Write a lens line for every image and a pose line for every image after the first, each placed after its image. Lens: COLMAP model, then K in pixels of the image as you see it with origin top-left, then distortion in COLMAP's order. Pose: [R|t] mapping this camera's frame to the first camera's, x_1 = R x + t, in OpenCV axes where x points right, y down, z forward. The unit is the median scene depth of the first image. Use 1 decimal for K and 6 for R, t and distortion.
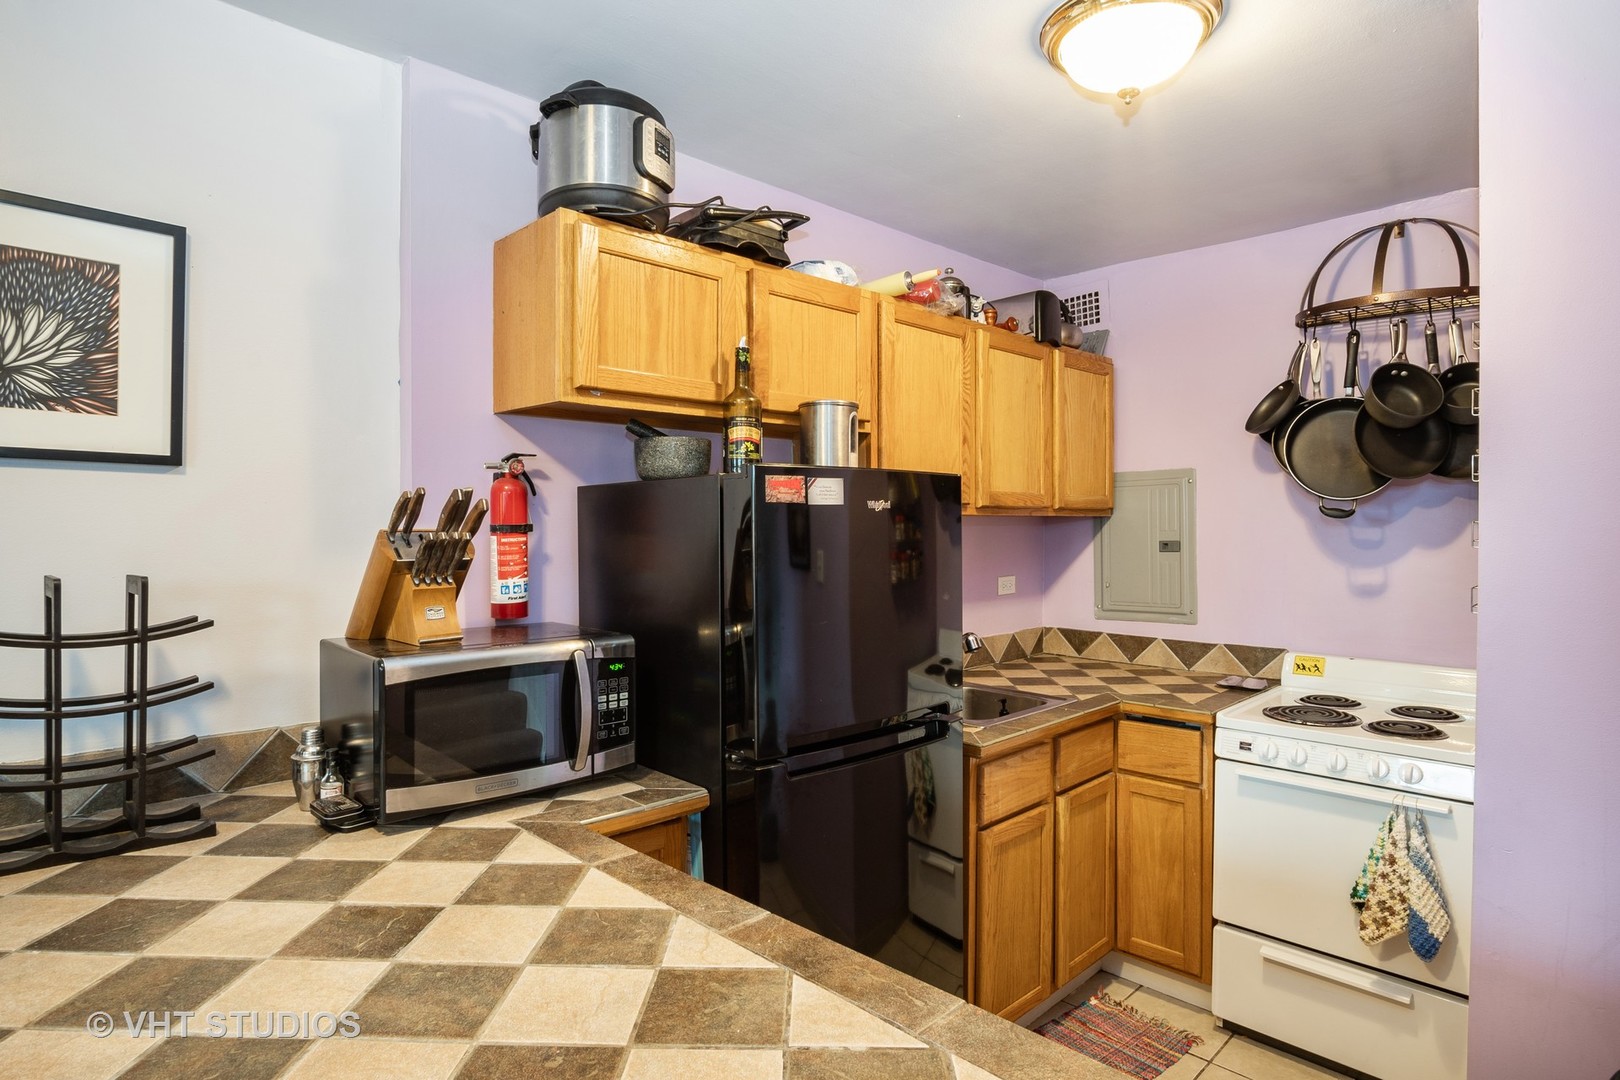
lens RADIAL K [[897.9, 0, 806.6], [0, 897.9, 511.7], [0, 0, 1]] dist [-0.034111, 0.009162]
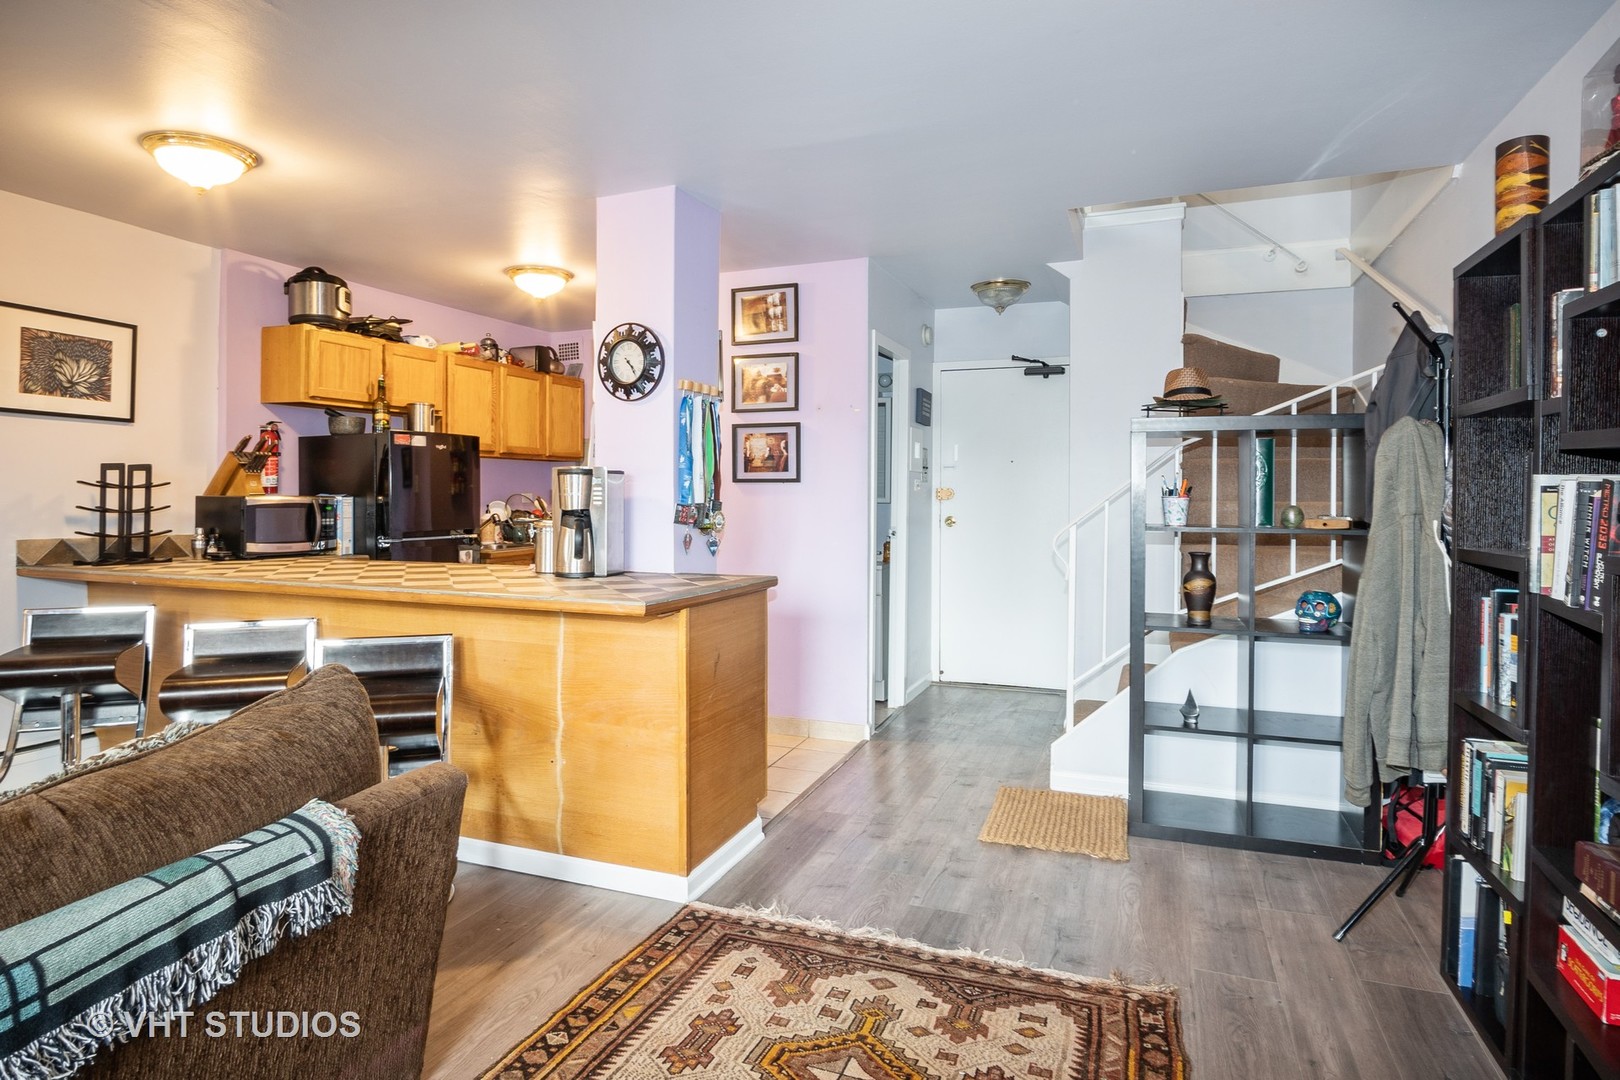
lens RADIAL K [[897.9, 0, 806.6], [0, 897.9, 511.7], [0, 0, 1]] dist [-0.034111, 0.009162]
pose [[0.914631, -0.002060, 0.404284, 0.004192], [-0.012643, 0.999352, 0.033696, 0.073292], [-0.404091, -0.035931, 0.914013, -1.657837]]
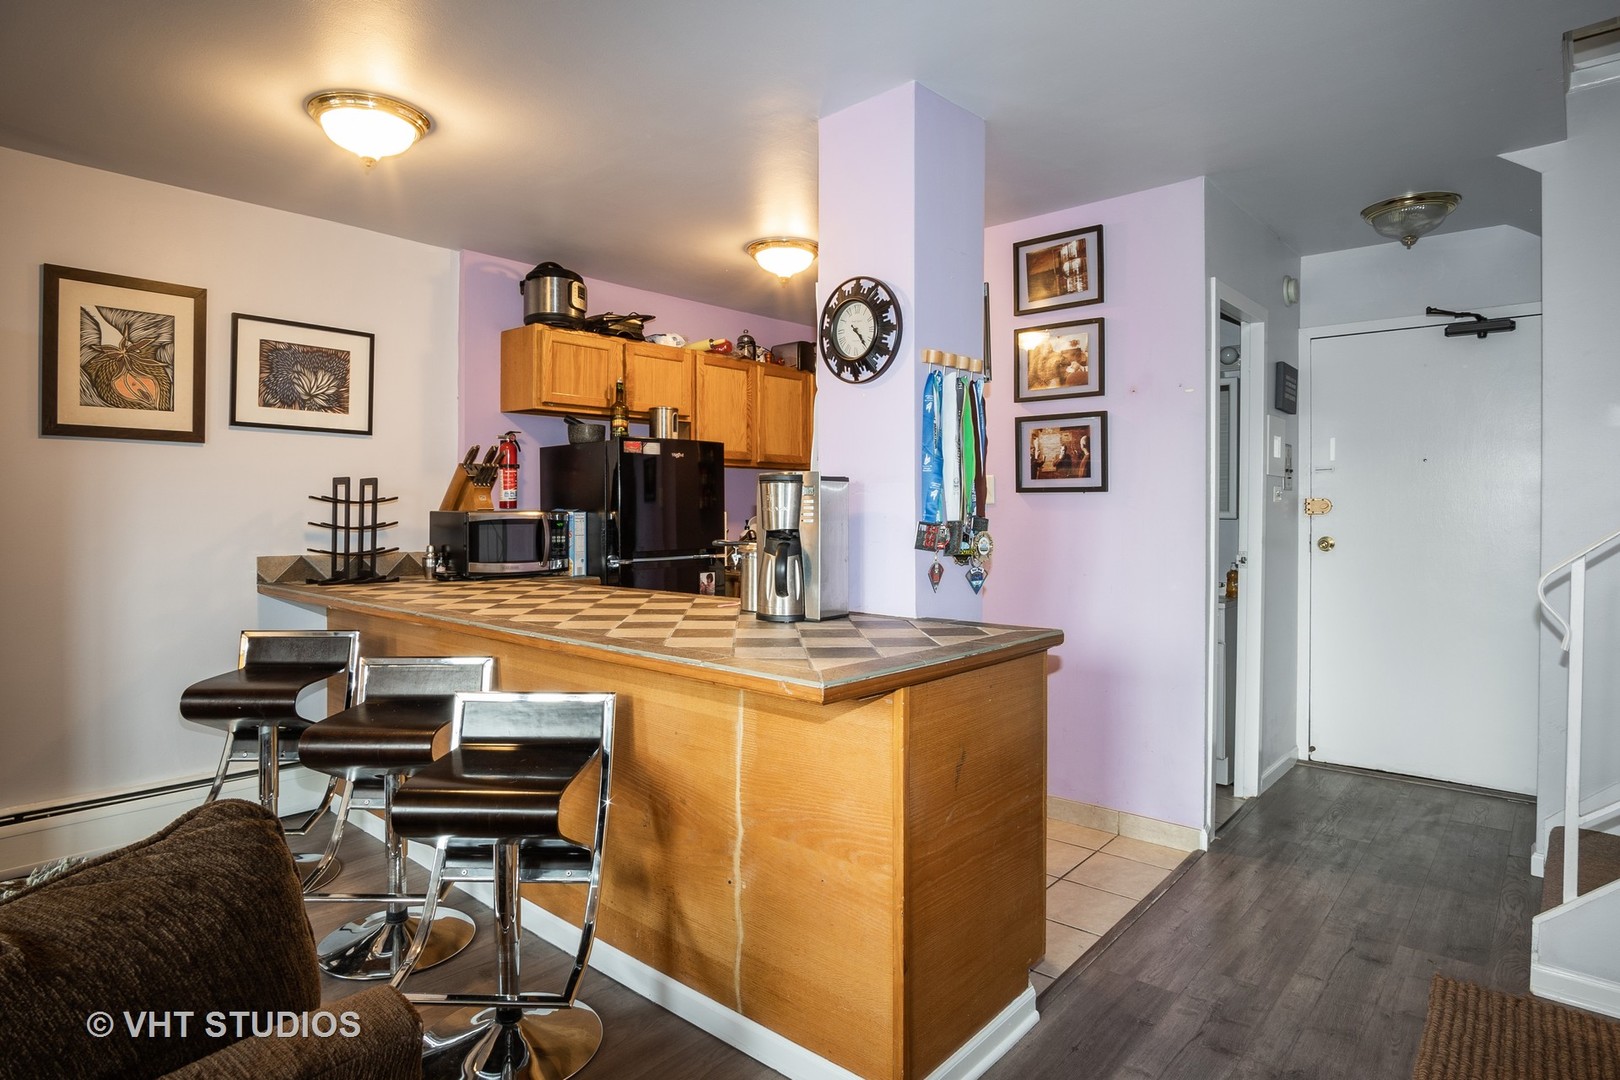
lens RADIAL K [[897.9, 0, 806.6], [0, 897.9, 511.7], [0, 0, 1]] dist [-0.034111, 0.009162]
pose [[0.997690, 0.002204, 0.067899, 0.235704], [-0.003715, 0.999748, 0.022136, 0.078376], [-0.067833, -0.022337, 0.997447, -1.201113]]
